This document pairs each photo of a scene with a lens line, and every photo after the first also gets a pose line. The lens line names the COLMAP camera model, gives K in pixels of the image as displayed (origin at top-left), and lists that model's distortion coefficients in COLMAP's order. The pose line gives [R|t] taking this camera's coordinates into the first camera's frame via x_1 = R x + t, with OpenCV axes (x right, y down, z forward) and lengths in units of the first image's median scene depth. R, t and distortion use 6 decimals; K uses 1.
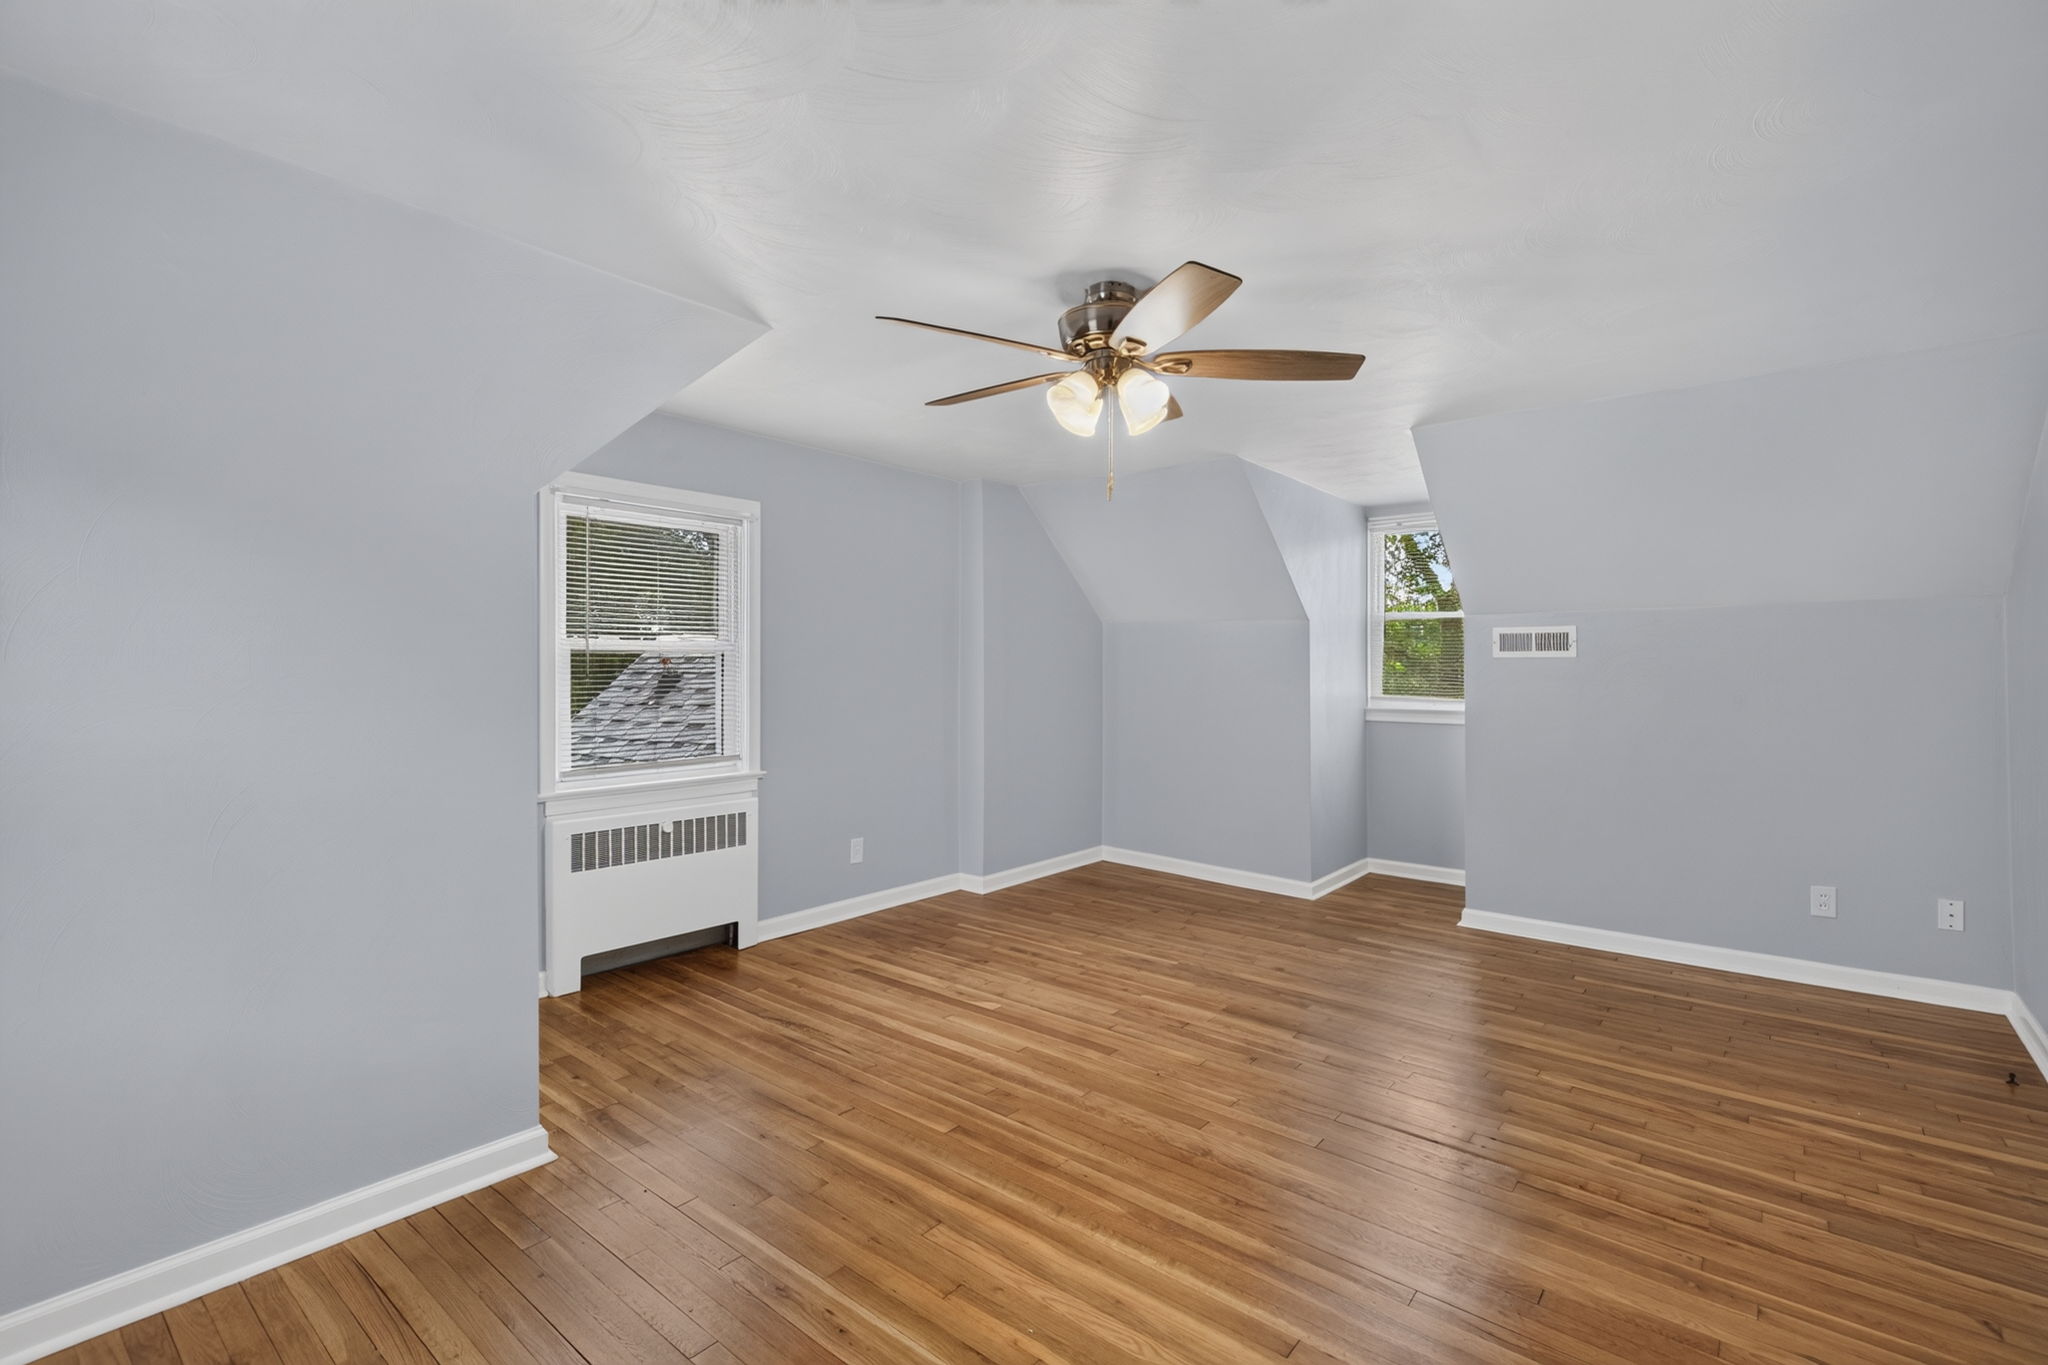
lens RADIAL K [[931.3, 0, 1024.0], [0, 931.3, 660.0], [0, 0, 1]] dist [-0.001298, 0.000085]
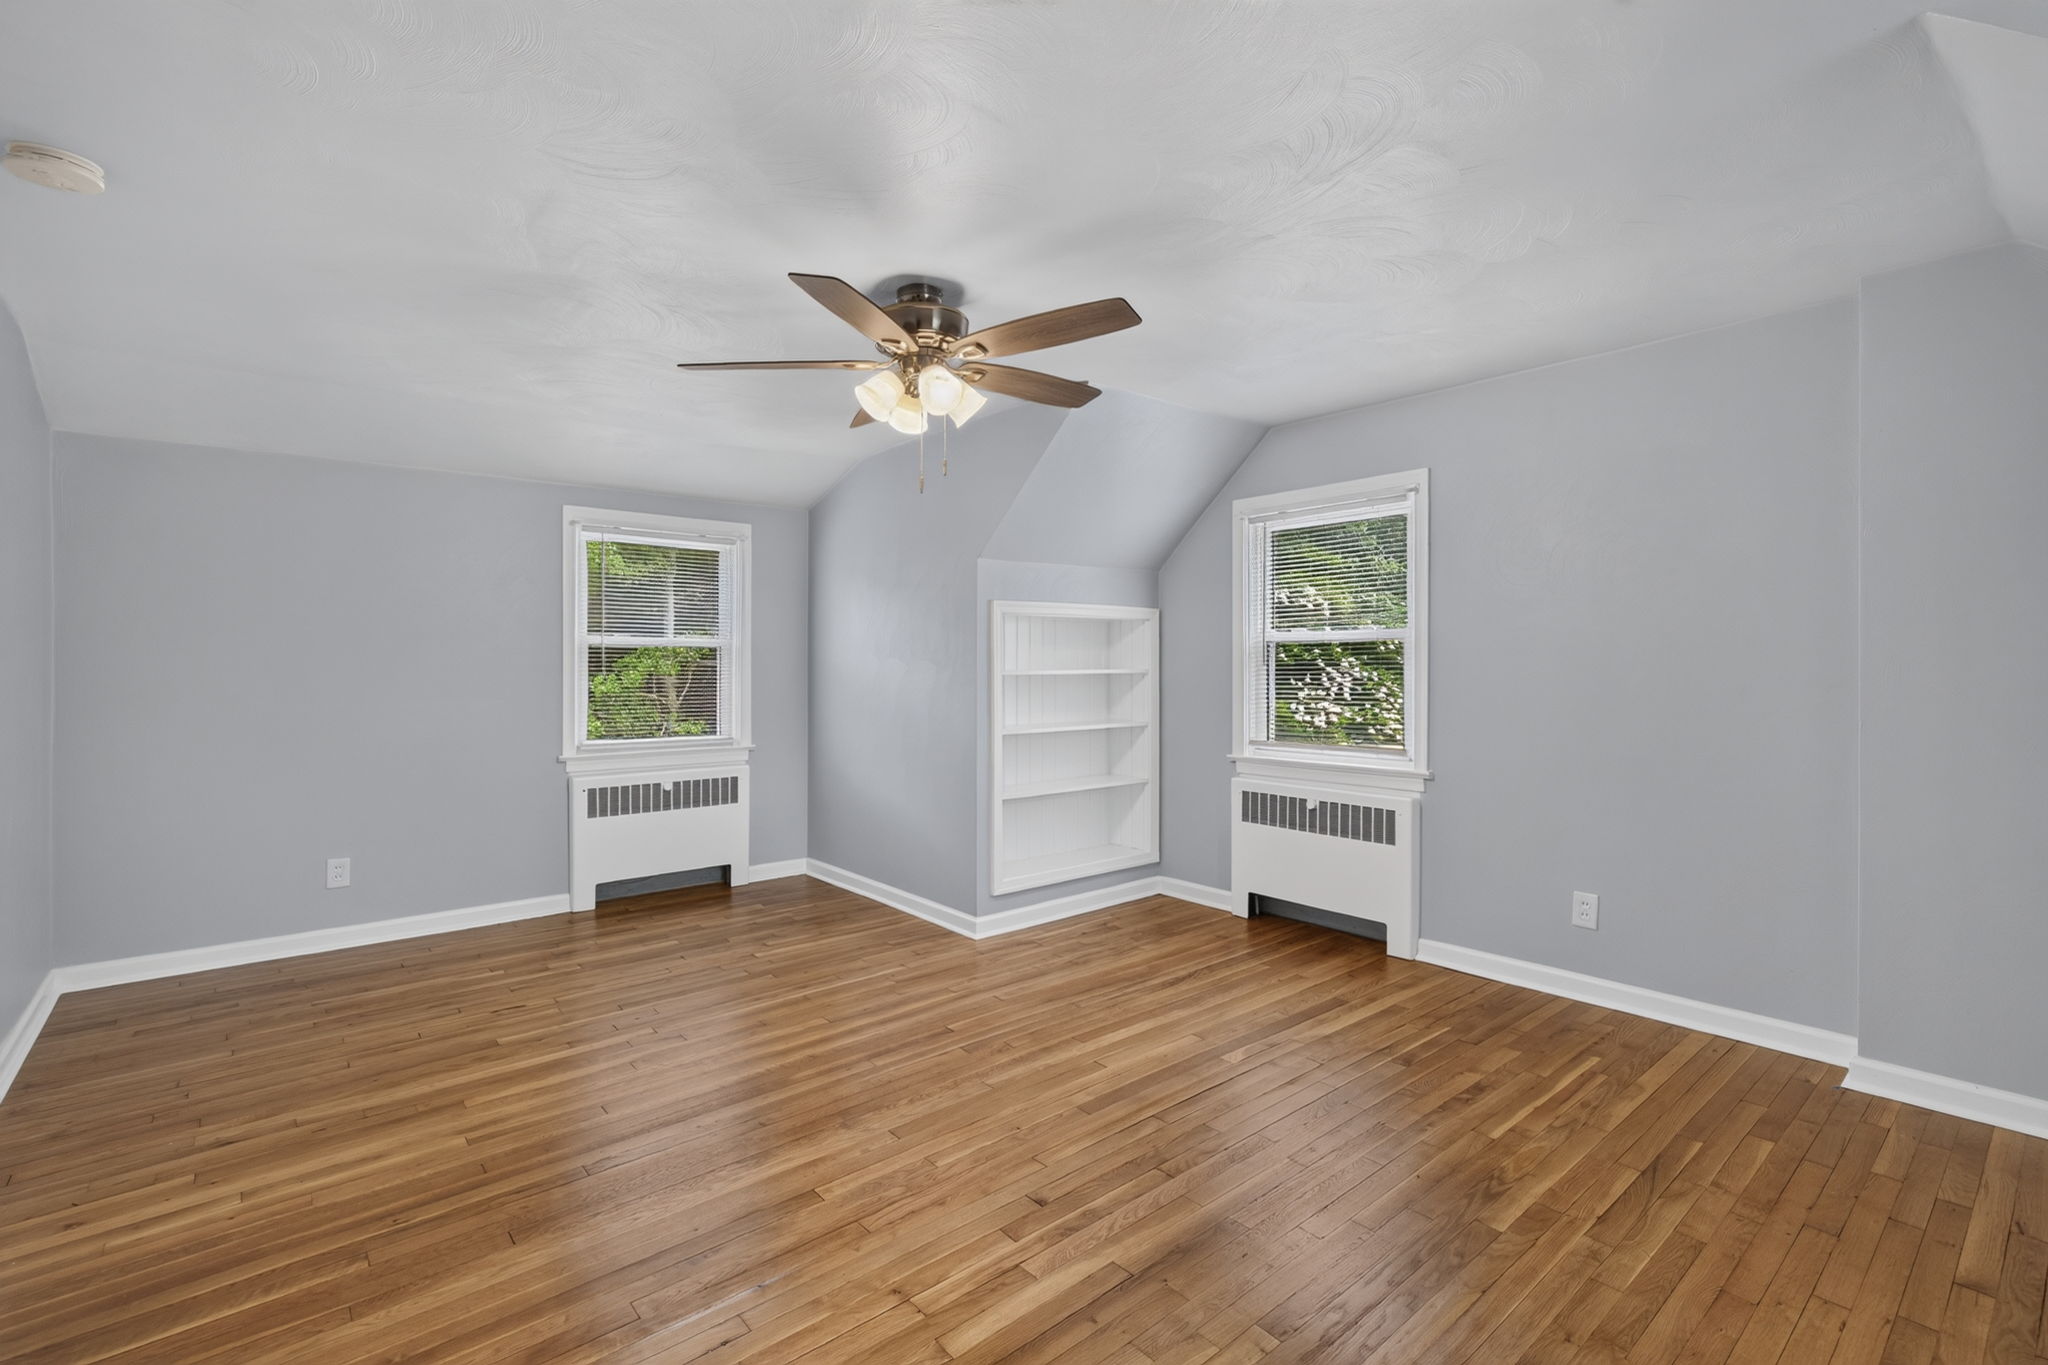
lens RADIAL K [[931.3, 0, 1024.0], [0, 931.3, 660.0], [0, 0, 1]] dist [-0.001298, 0.000085]
pose [[-0.177650, -0.003517, -0.984087, 0.862083], [0.010716, 0.999927, -0.005508, 0.018154], [0.984035, -0.011524, -0.177600, 1.017569]]
